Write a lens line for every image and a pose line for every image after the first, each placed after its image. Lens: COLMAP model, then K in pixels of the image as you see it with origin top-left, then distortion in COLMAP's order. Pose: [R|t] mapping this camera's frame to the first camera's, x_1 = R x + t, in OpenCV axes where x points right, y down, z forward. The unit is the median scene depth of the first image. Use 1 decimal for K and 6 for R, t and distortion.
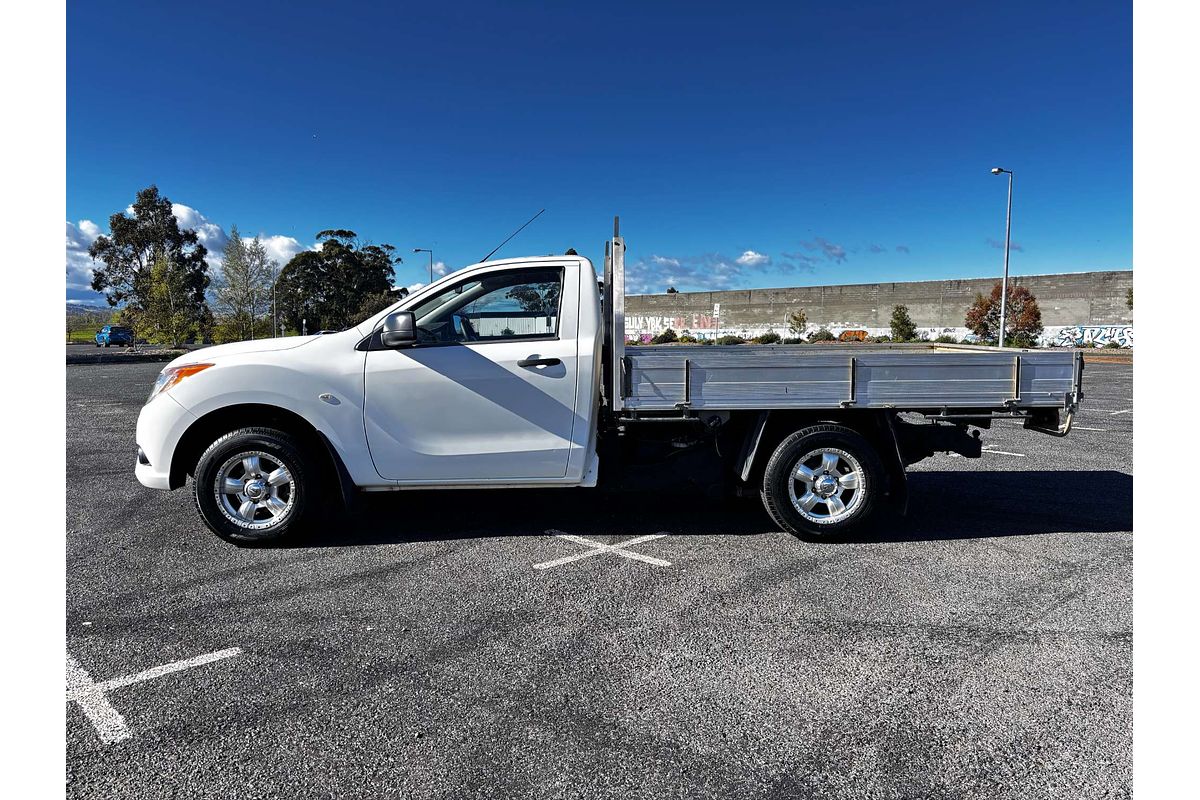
lens RADIAL K [[804.2, 0, 590.1], [0, 804.2, 401.9], [0, 0, 1]] dist [0.030841, -0.035545]
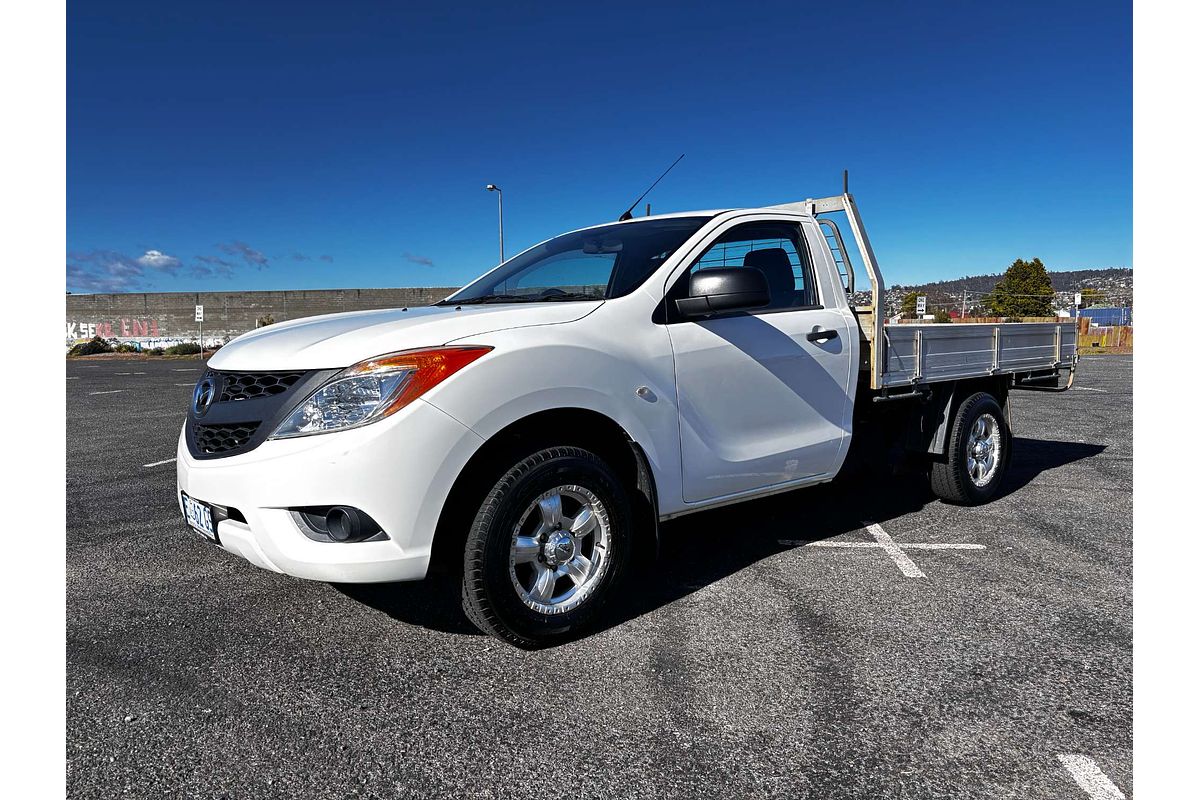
lens RADIAL K [[804.2, 0, 602.1], [0, 804.2, 409.2], [0, 0, 1]] dist [0.030841, -0.035545]
pose [[0.774788, -0.067421, 0.628616, -0.755676], [0.067613, 0.997431, 0.023643, -0.008651], [-0.628595, 0.024185, 0.777356, 0.497019]]
